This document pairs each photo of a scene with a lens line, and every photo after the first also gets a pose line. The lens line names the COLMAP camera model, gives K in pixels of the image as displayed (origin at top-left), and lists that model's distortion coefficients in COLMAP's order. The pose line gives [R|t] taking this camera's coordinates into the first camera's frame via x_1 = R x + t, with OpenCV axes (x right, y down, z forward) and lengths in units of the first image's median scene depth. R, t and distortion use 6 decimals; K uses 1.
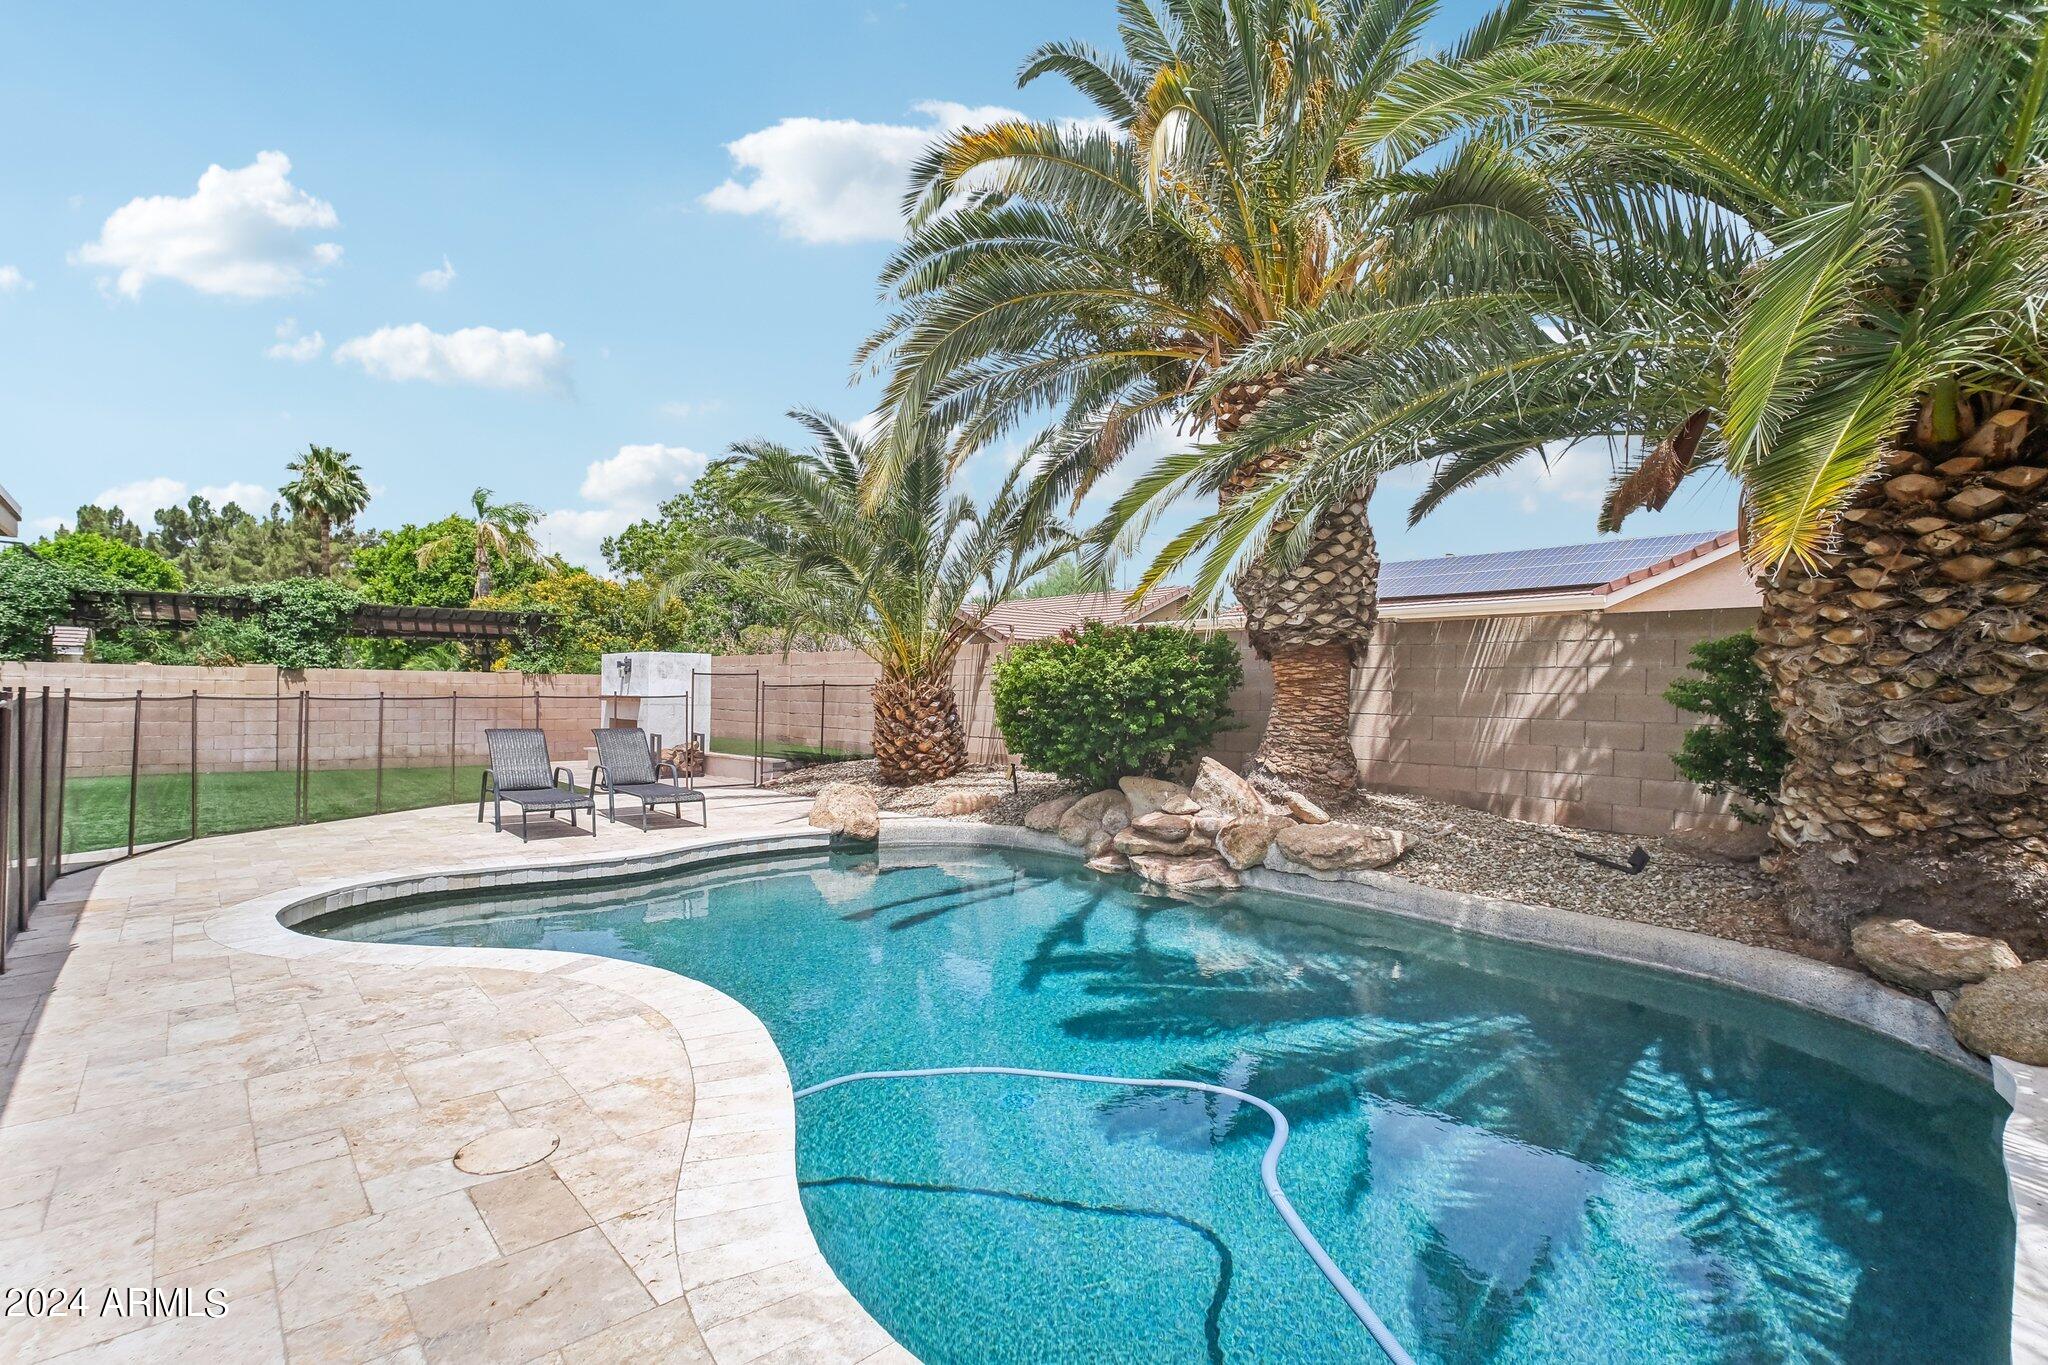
lens RADIAL K [[927.4, 0, 1026.2], [0, 927.4, 664.6], [0, 0, 1]] dist [-0.010460, 0.007971]
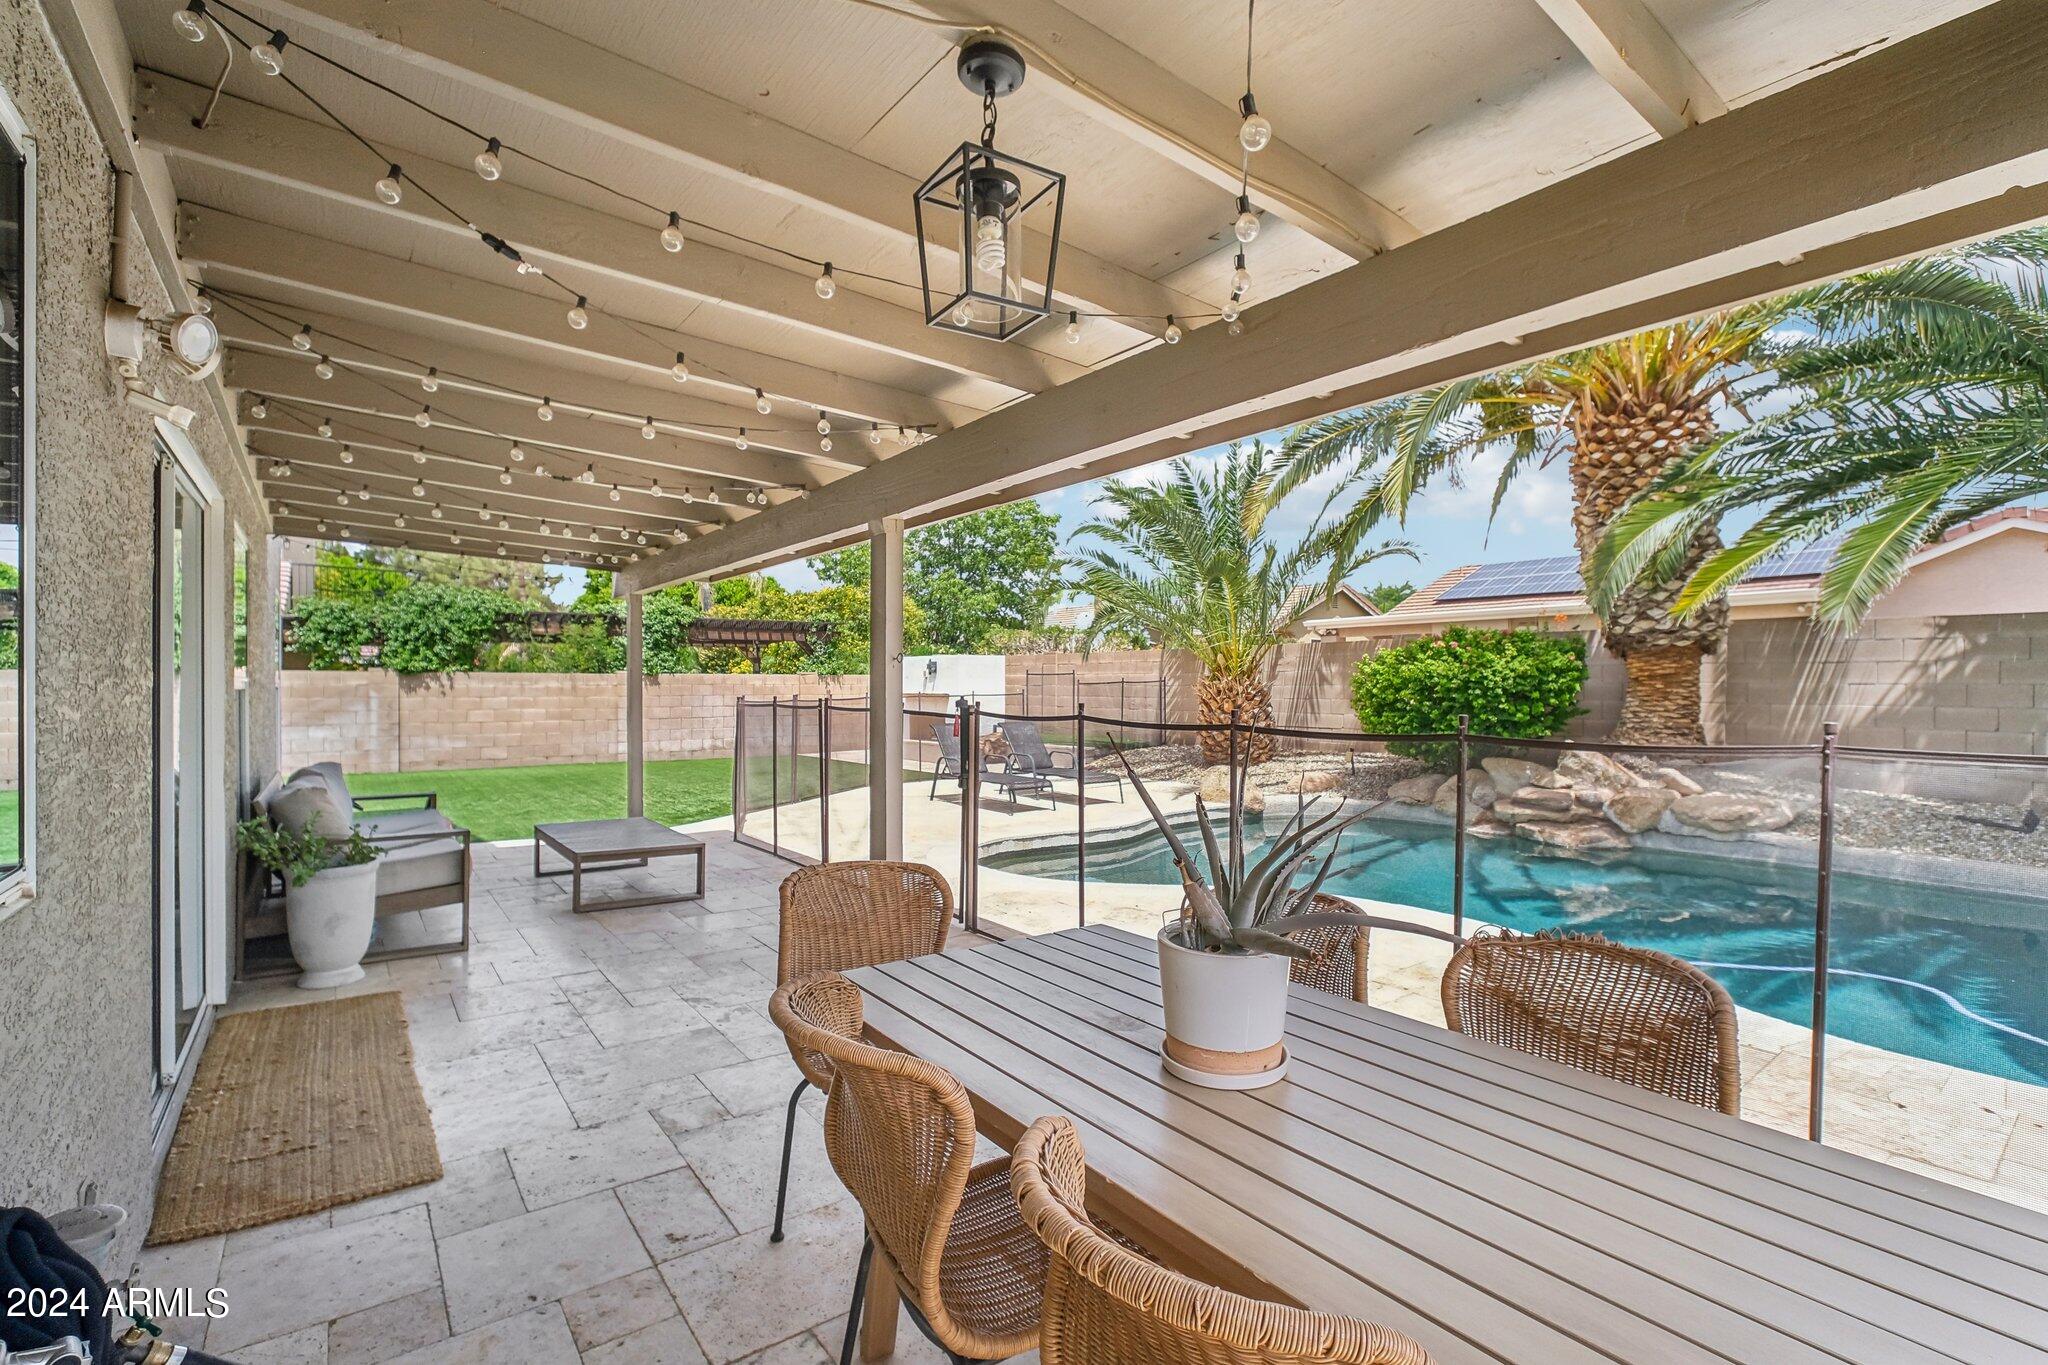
lens RADIAL K [[927.4, 0, 1017.4], [0, 927.4, 650.4], [0, 0, 1]] dist [-0.010460, 0.007971]
pose [[0.997380, -0.016540, -0.070425, -0.444933], [0.016262, 0.999858, -0.004522, -0.022554], [0.070490, 0.003365, 0.997507, -0.239945]]
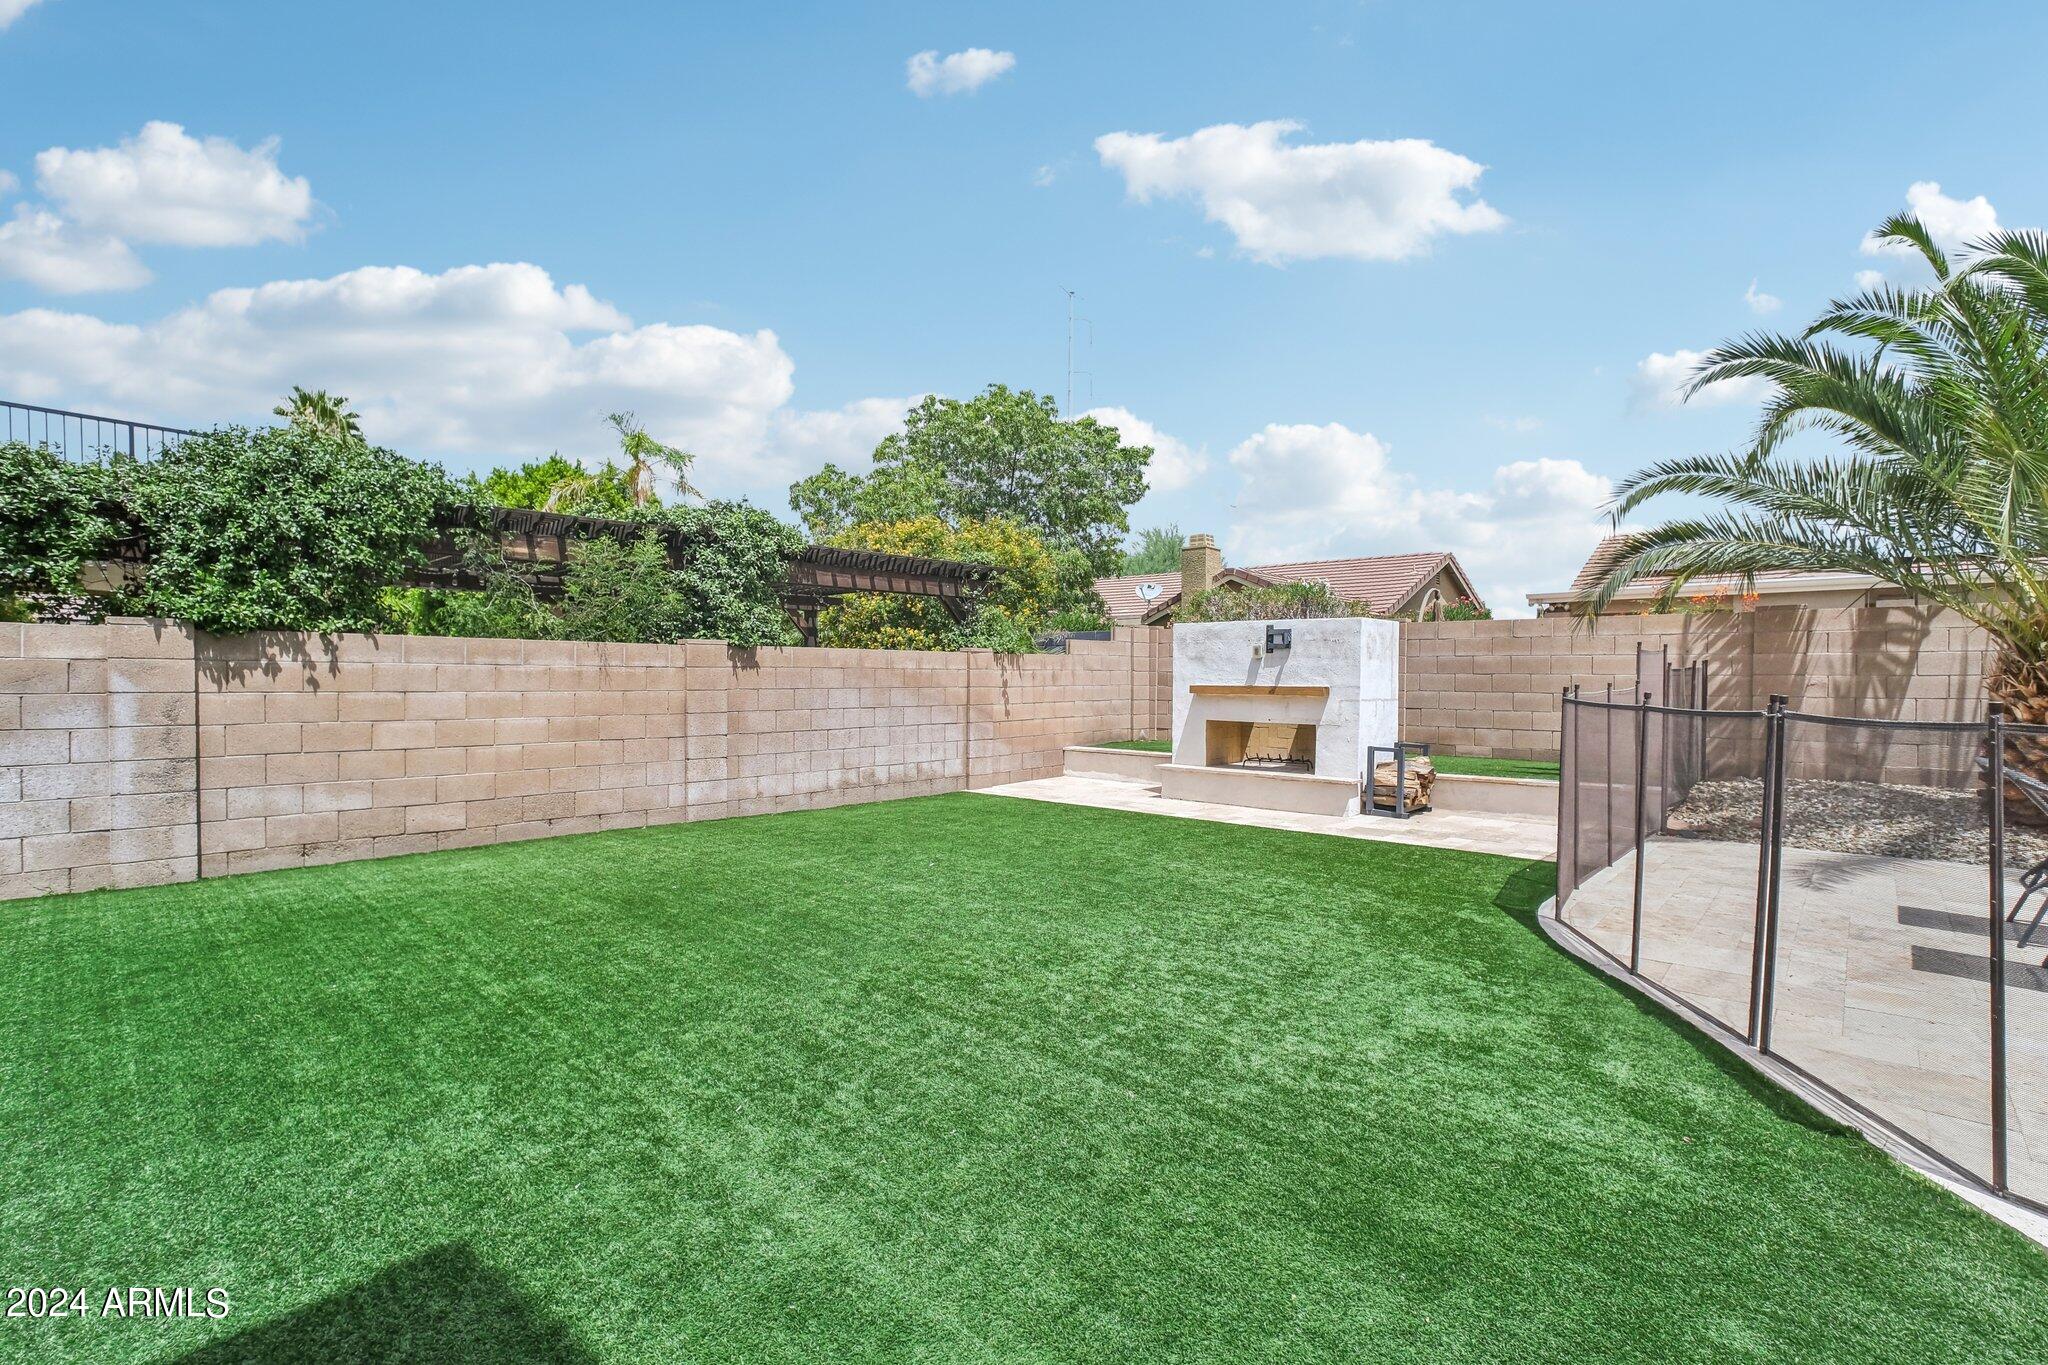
lens RADIAL K [[927.4, 0, 1012.8], [0, 927.4, 669.7], [0, 0, 1]] dist [-0.010460, 0.007971]
pose [[0.997912, -0.007607, 0.064131, -1.176010], [0.005832, 0.999596, 0.027822, 0.006609], [-0.064317, -0.027390, 0.997554, 0.701987]]
